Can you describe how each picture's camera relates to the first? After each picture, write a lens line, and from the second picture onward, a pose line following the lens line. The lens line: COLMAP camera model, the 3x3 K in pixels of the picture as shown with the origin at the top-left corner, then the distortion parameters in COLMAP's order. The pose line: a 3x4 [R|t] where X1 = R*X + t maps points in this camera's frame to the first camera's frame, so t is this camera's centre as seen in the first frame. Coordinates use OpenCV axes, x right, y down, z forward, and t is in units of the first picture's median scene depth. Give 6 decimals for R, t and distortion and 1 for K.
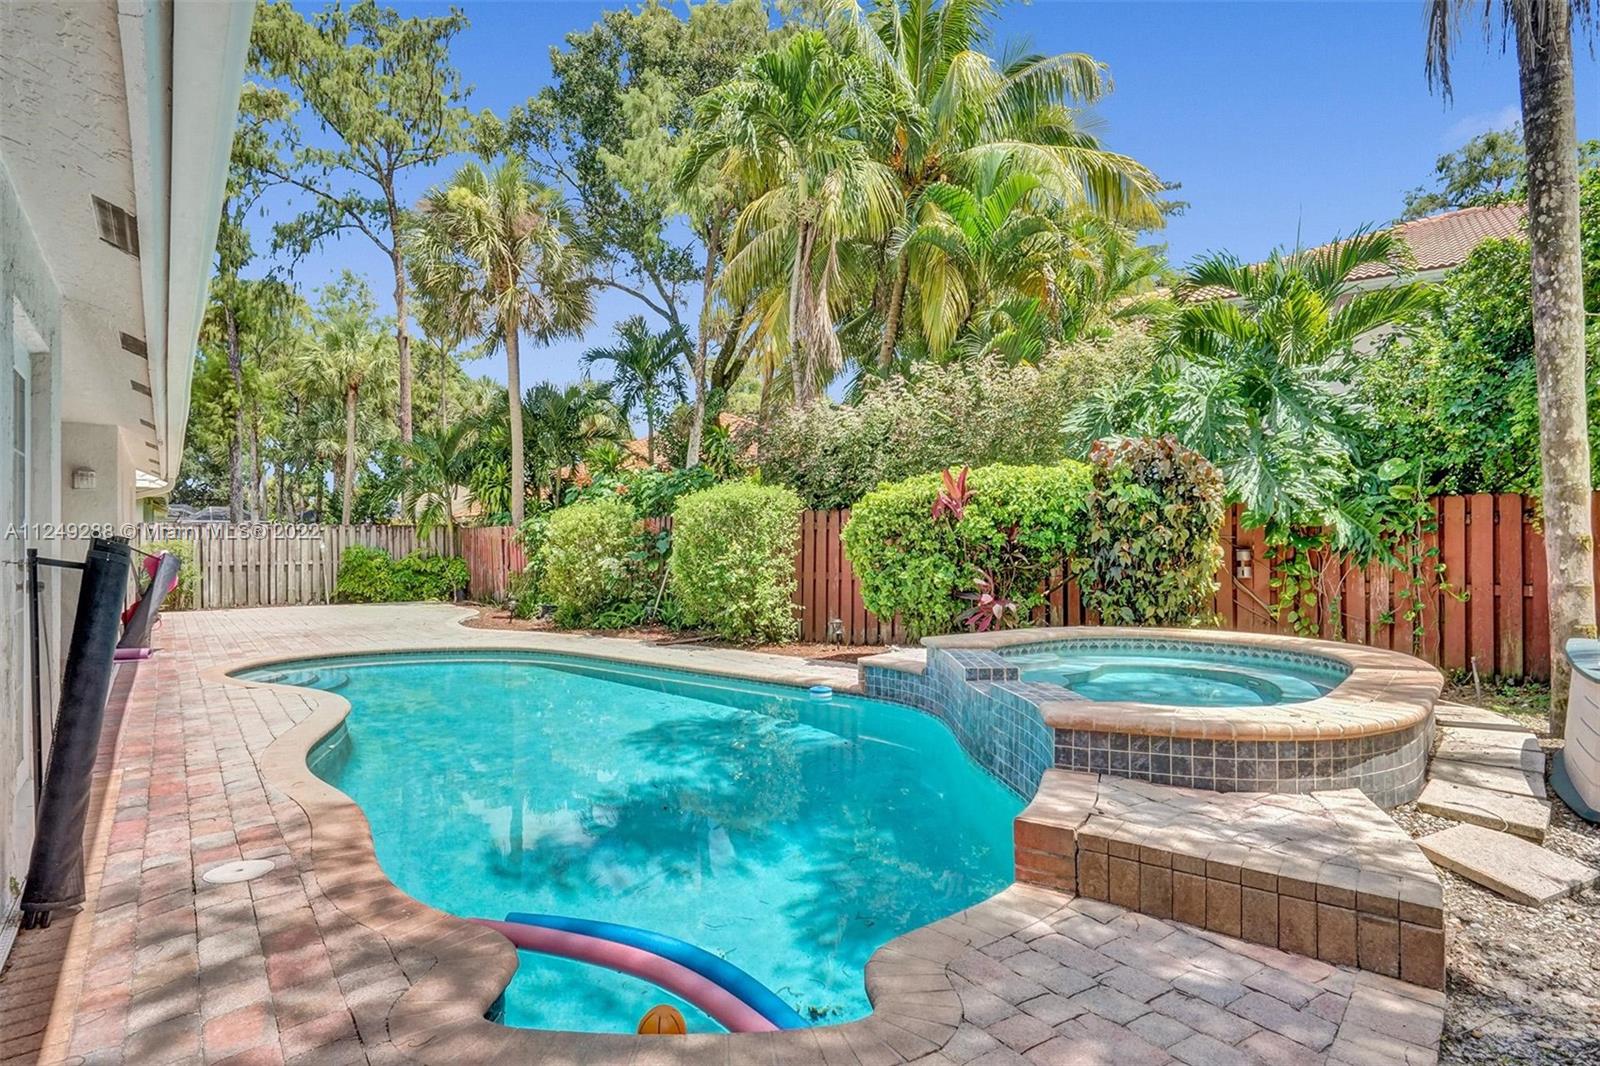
lens RADIAL K [[1029.4, 0, 799.3], [0, 1029.4, 527.9], [0, 0, 1]] dist [0.009688, 0.006214]
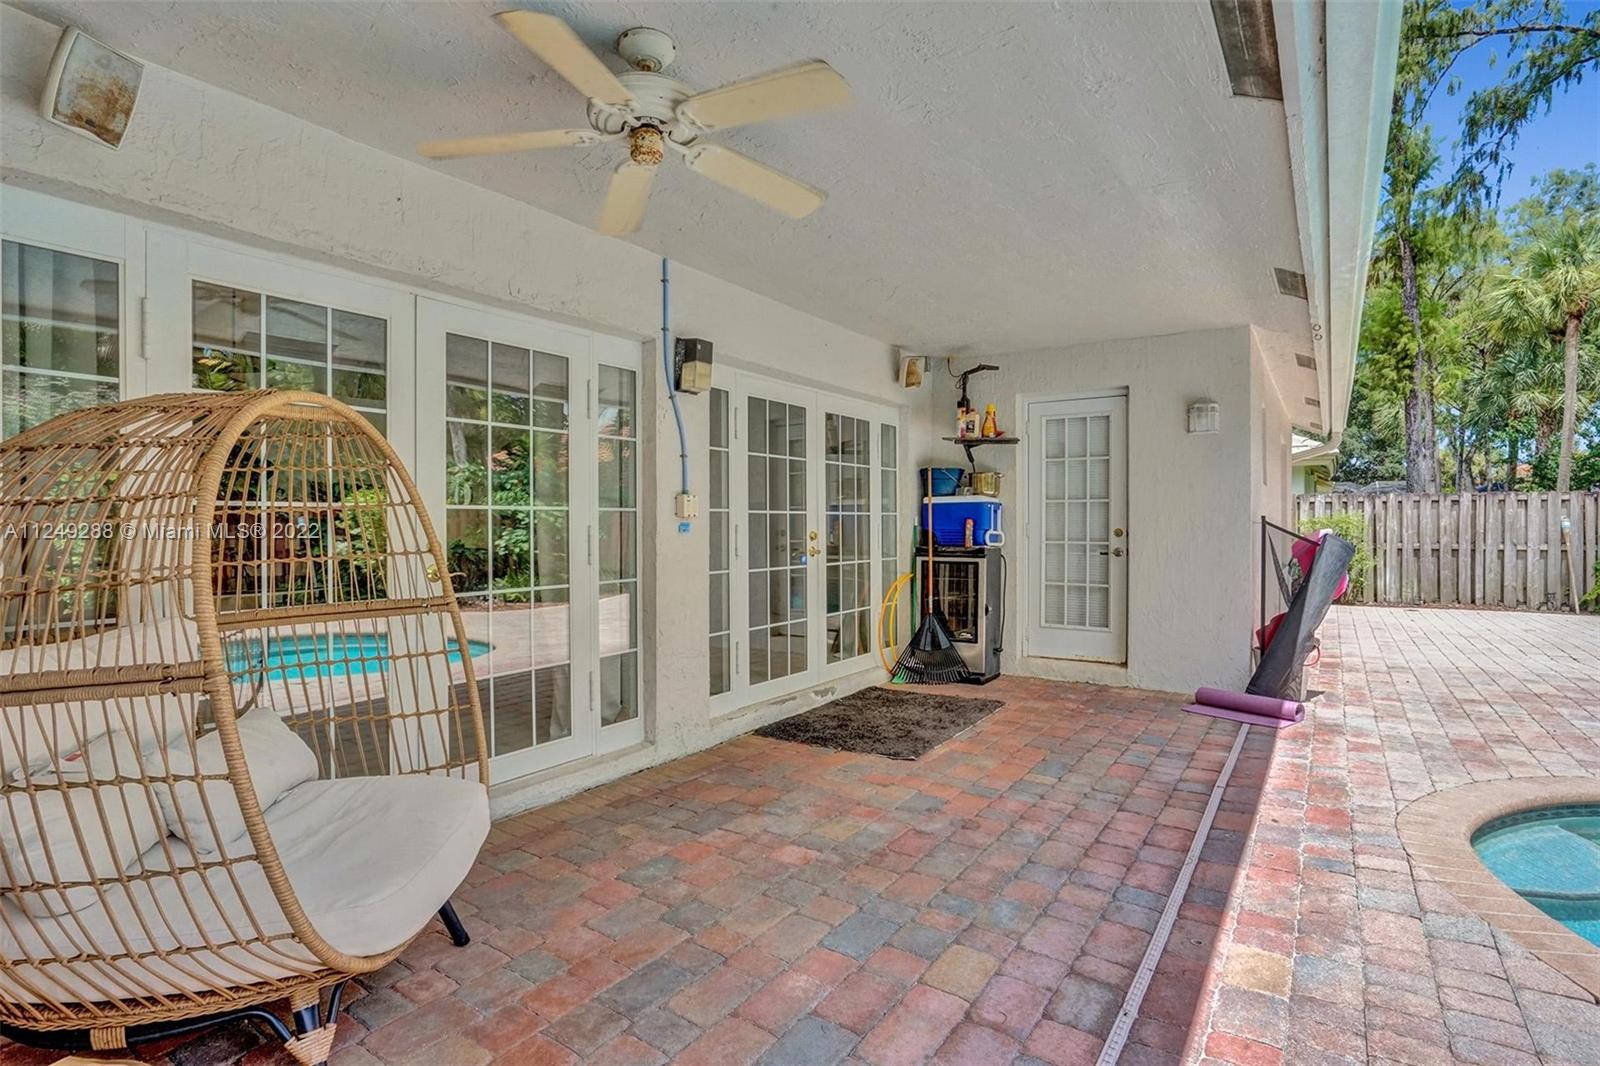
lens RADIAL K [[814.9, 0, 792.0], [0, 814.9, 521.1], [0, 0, 1]] dist [-0.026394, 0.007008]
pose [[0.419316, 0.004593, -0.907829, -0.170870], [0.008199, 0.999927, 0.008846, 0.006280], [0.907803, -0.011152, 0.419247, 0.280131]]
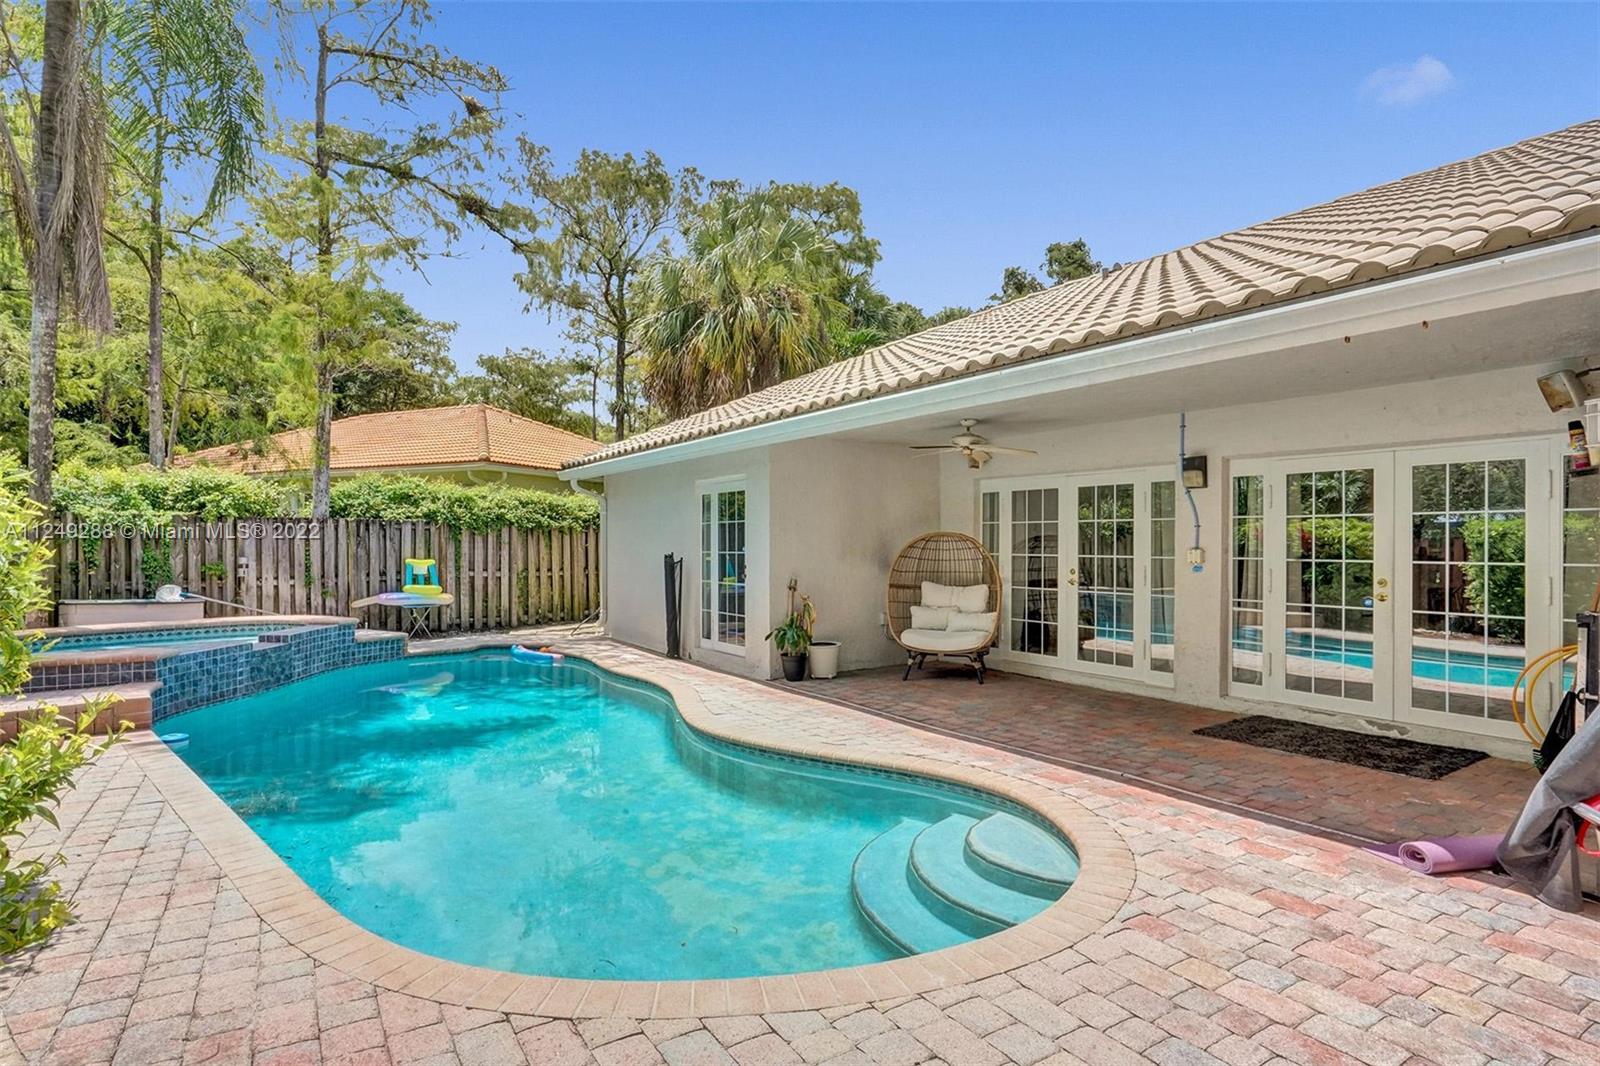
lens RADIAL K [[814.9, 0, 766.9], [0, 814.9, 536.3], [0, 0, 1]] dist [-0.026394, 0.007008]
pose [[-0.999990, 0.003799, 0.002552, -0.190079], [0.003748, 0.999796, -0.019843, 0.001637], [-0.002627, -0.019834, -0.999800, 0.711203]]
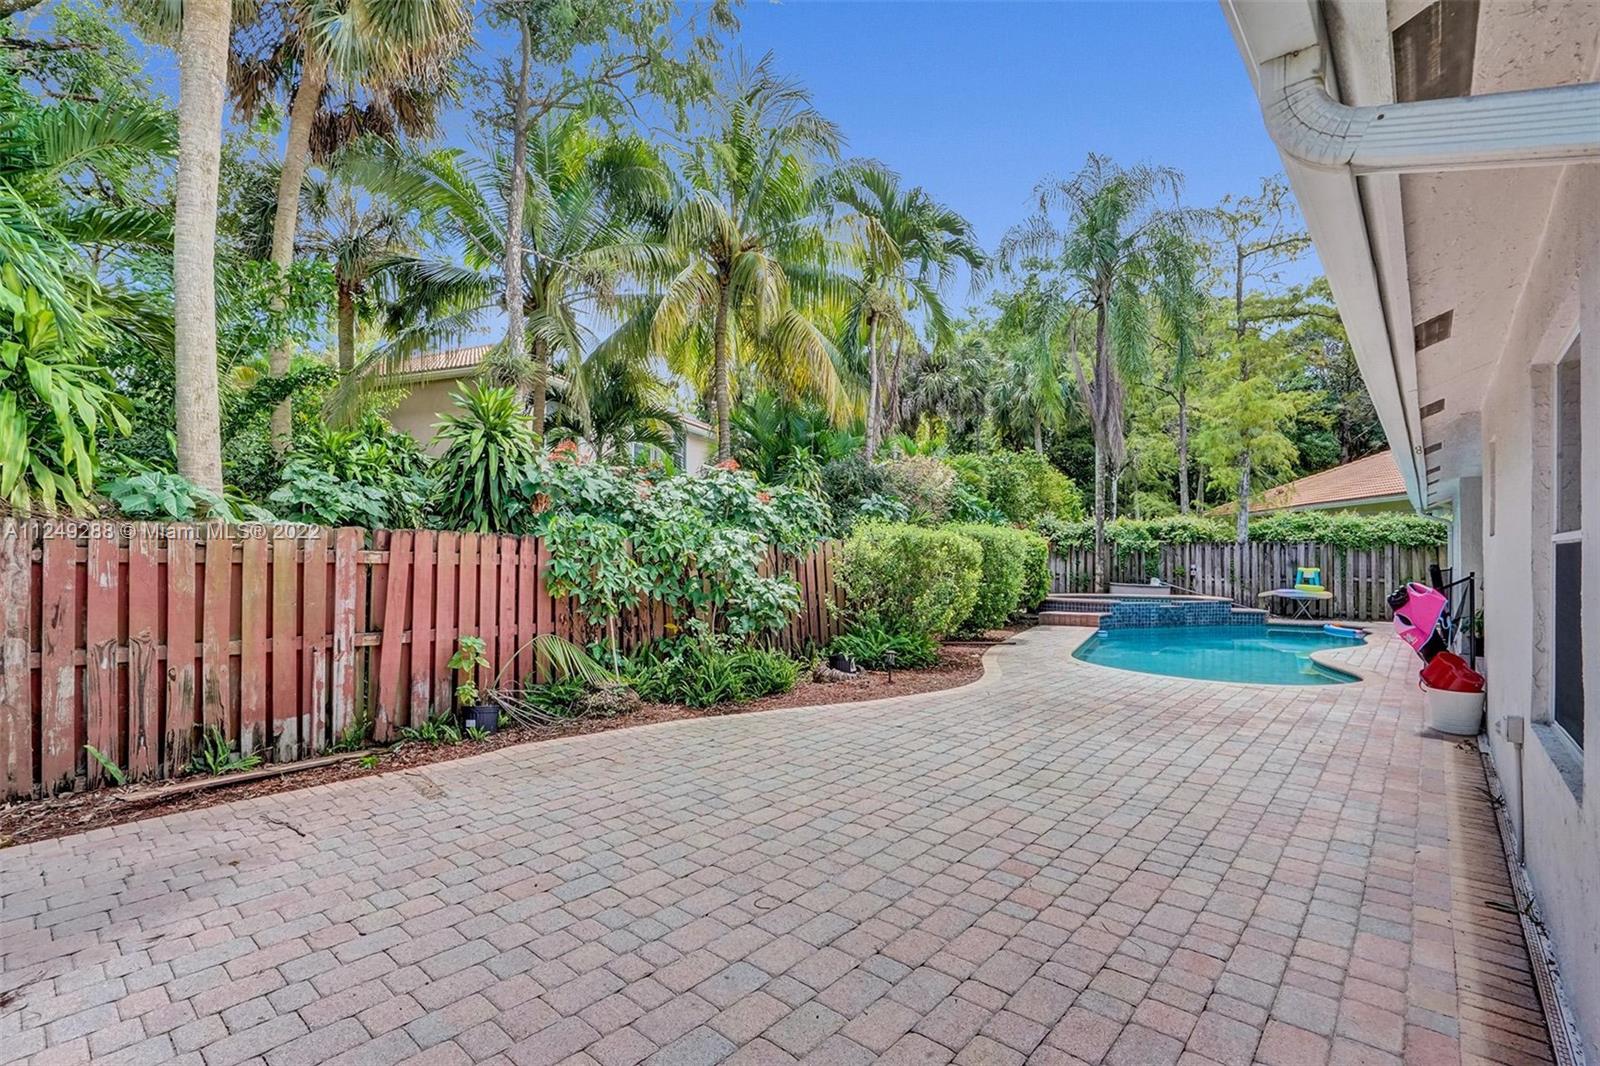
lens RADIAL K [[742.5, 0, 814.0], [0, 742.5, 543.3], [0, 0, 1]] dist [-0.008249, 0.001331]
pose [[-0.305935, 0.022882, 0.951777, -0.580329], [-0.013519, 0.999506, -0.028375, 0.010055], [-0.951956, -0.021548, -0.305475, 0.901524]]
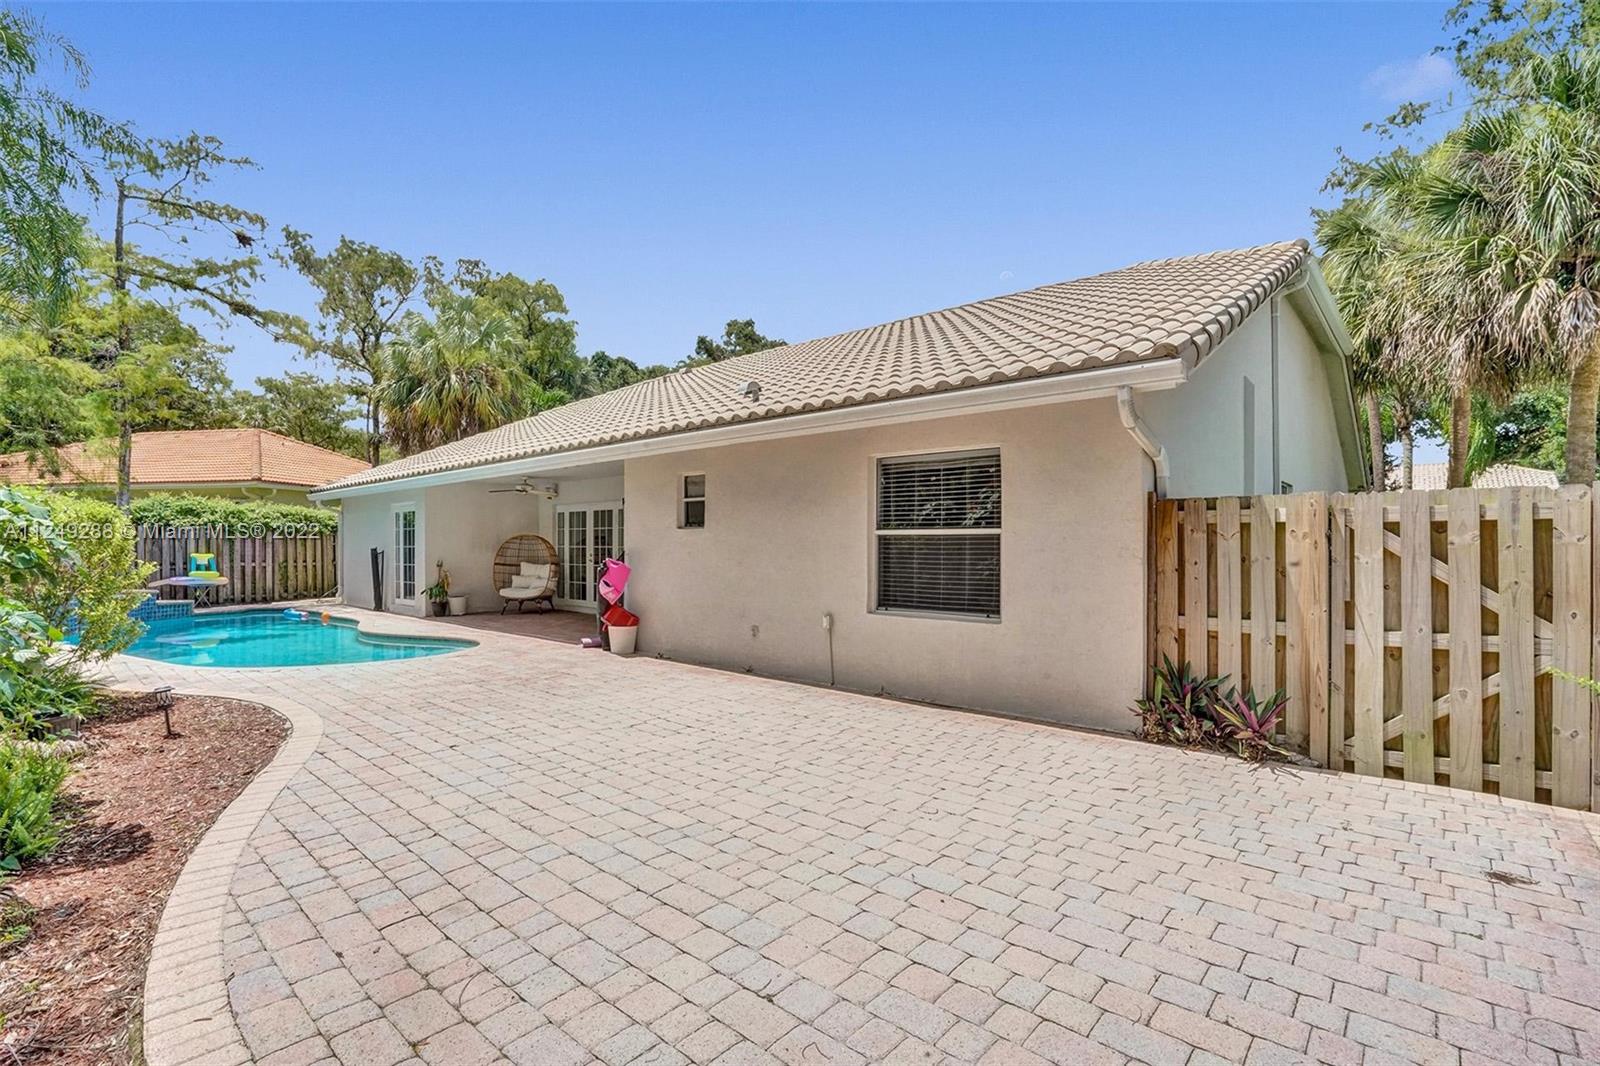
lens RADIAL K [[742.5, 0, 739.7], [0, 742.5, 540.6], [0, 0, 1]] dist [-0.008249, 0.001331]
pose [[-0.973936, 0.007288, -0.226704, -0.326981], [0.011199, 0.999810, -0.015973, 0.011573], [0.226545, -0.018095, -0.973833, 1.047114]]
